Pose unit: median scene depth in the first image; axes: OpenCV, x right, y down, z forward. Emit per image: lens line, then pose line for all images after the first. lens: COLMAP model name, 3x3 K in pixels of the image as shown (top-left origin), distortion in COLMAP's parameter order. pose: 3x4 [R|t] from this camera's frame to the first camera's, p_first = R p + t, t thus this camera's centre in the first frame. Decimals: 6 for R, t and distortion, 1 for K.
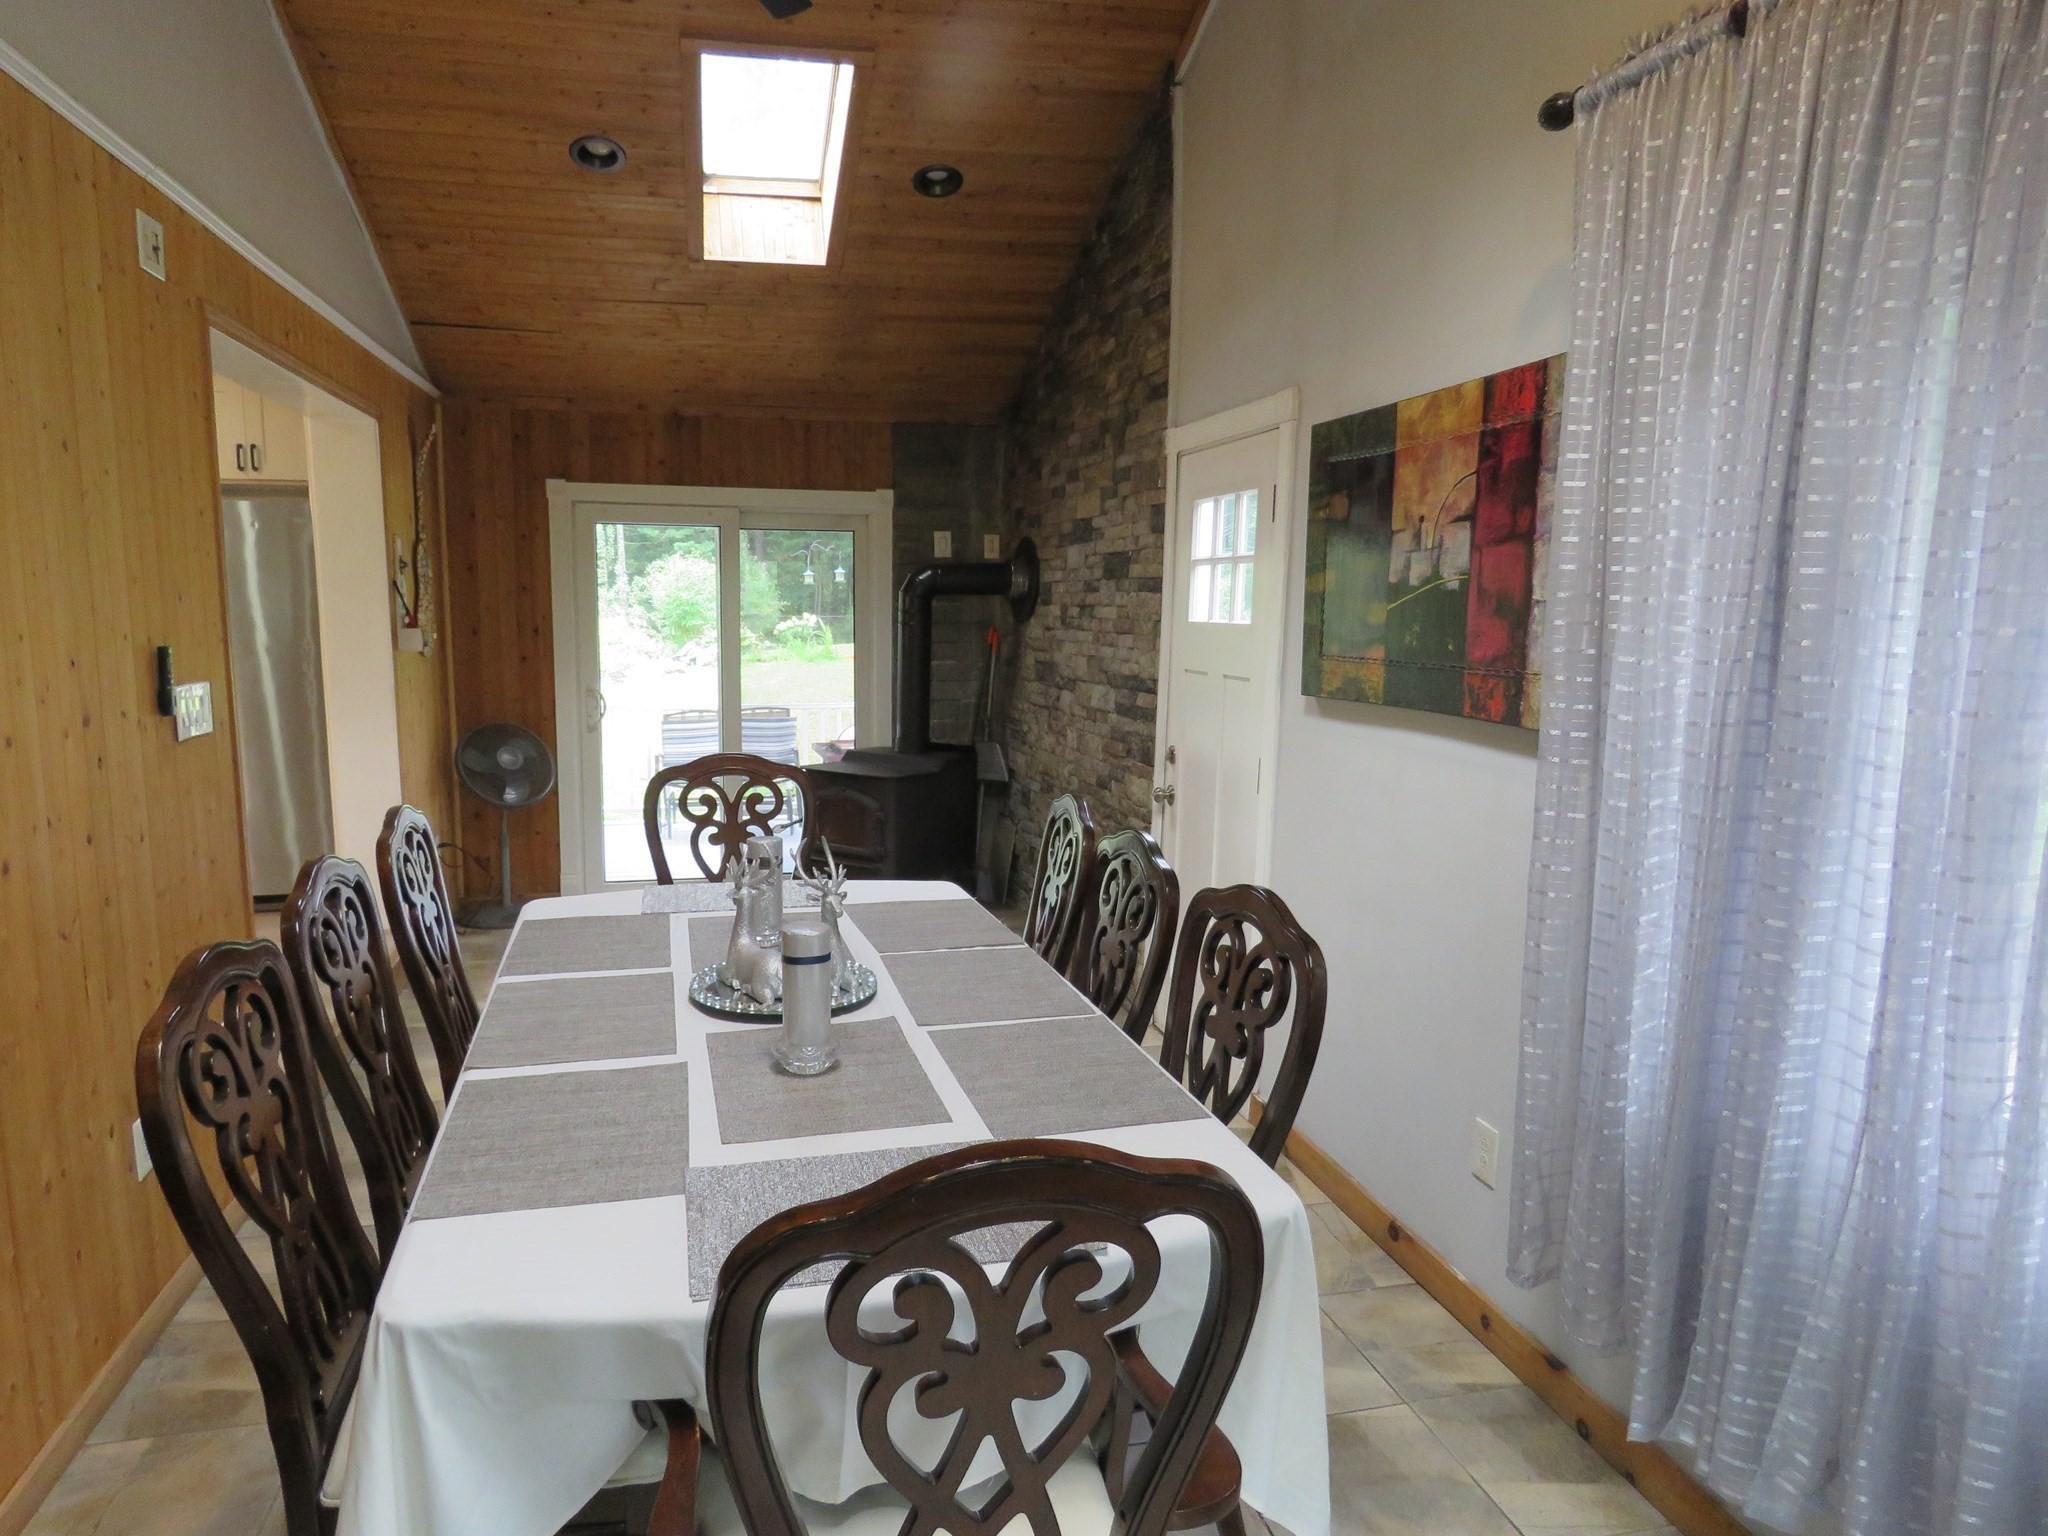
lens RADIAL K [[1299.3, 0, 1024.0], [0, 1299.3, 768.0], [0, 0, 1]] dist [-0.009889, 0.001989]
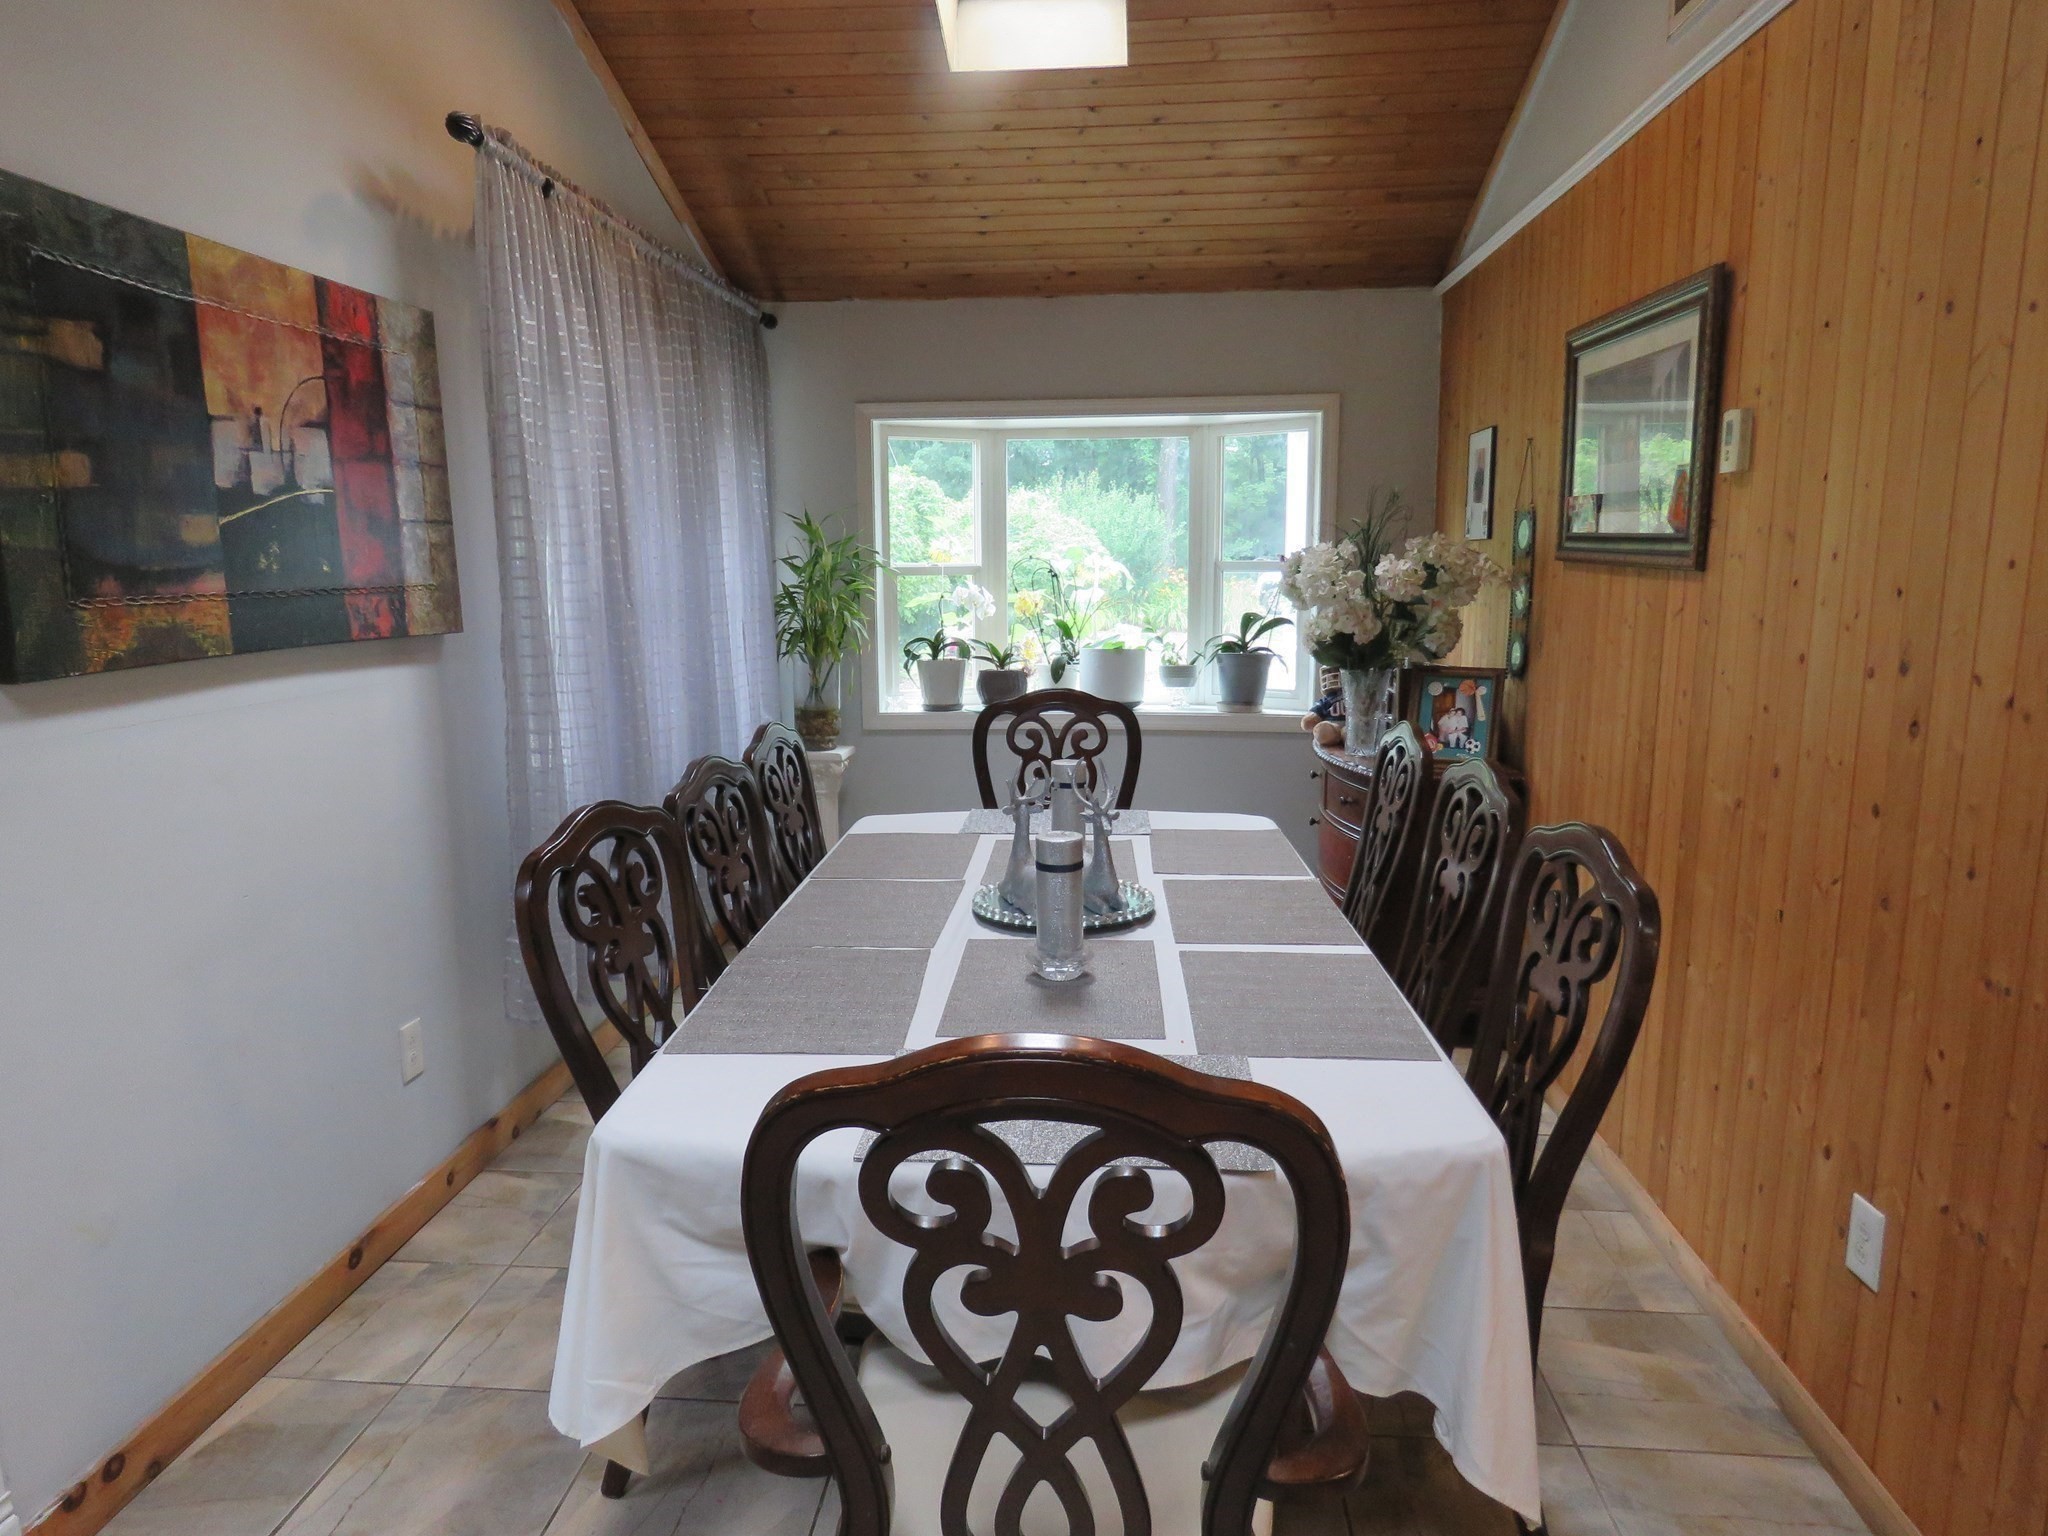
lens RADIAL K [[1299.5, 0, 1024.0], [0, 1299.5, 768.0], [0, 0, 1]] dist [-0.017208, 0.001787]
pose [[-0.945844, -0.056854, 0.319605, -0.429172], [0.037253, 0.959029, 0.280849, -0.195943], [-0.322477, 0.277545, -0.904973, 1.710996]]
